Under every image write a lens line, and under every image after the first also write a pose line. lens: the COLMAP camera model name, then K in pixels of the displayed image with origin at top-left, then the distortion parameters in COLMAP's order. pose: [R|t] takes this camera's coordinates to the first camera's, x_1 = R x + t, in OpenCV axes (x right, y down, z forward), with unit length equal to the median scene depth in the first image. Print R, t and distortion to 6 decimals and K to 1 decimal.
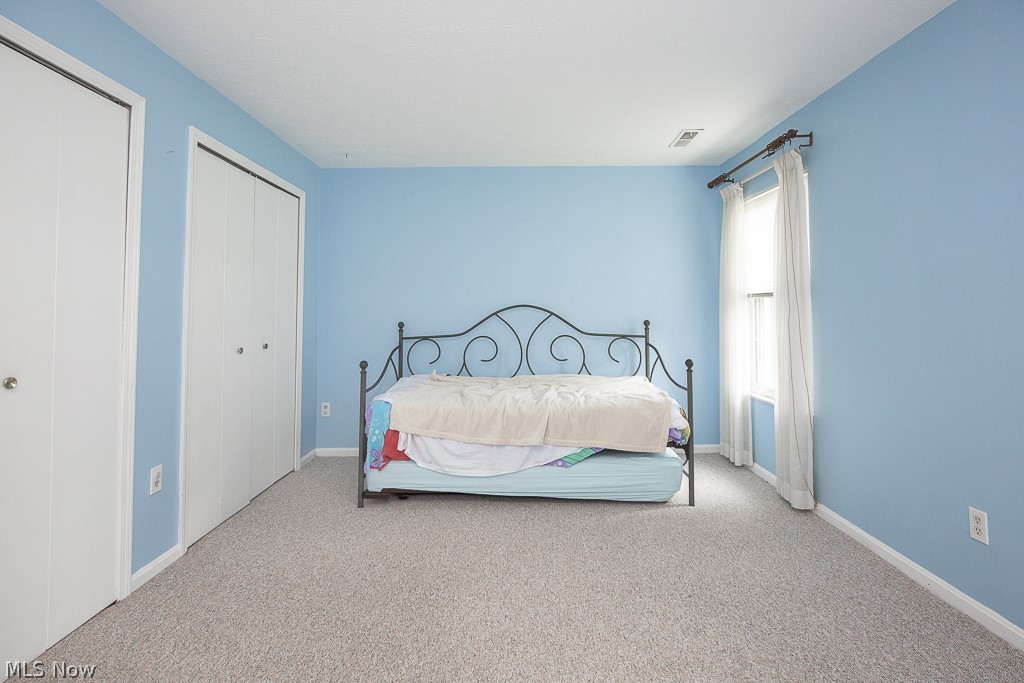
lens RADIAL K [[487.8, 0, 512.1], [0, 487.8, 282.0], [0, 0, 1]] dist [-0.004597, 0.000158]
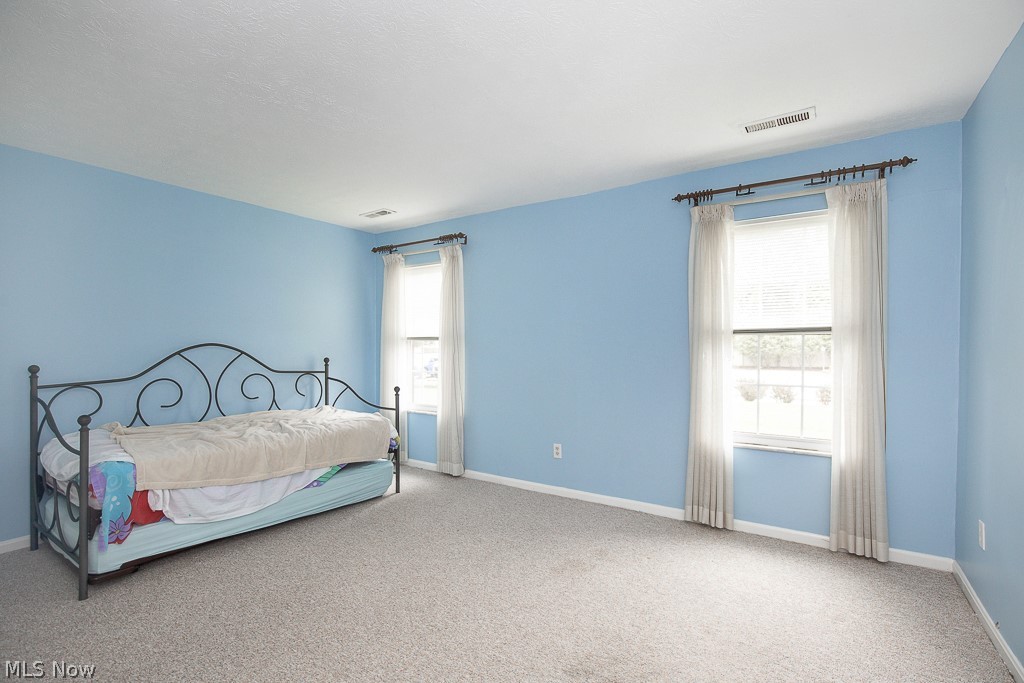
lens RADIAL K [[476.7, 0, 515.0], [0, 476.7, 331.5], [0, 0, 1]] dist [-0.005725, 0.001084]
pose [[0.556020, 0.029644, 0.830640, -0.566855], [-0.052819, 0.998604, -0.000282, -0.009274], [-0.829489, -0.043717, 0.556810, 0.005018]]
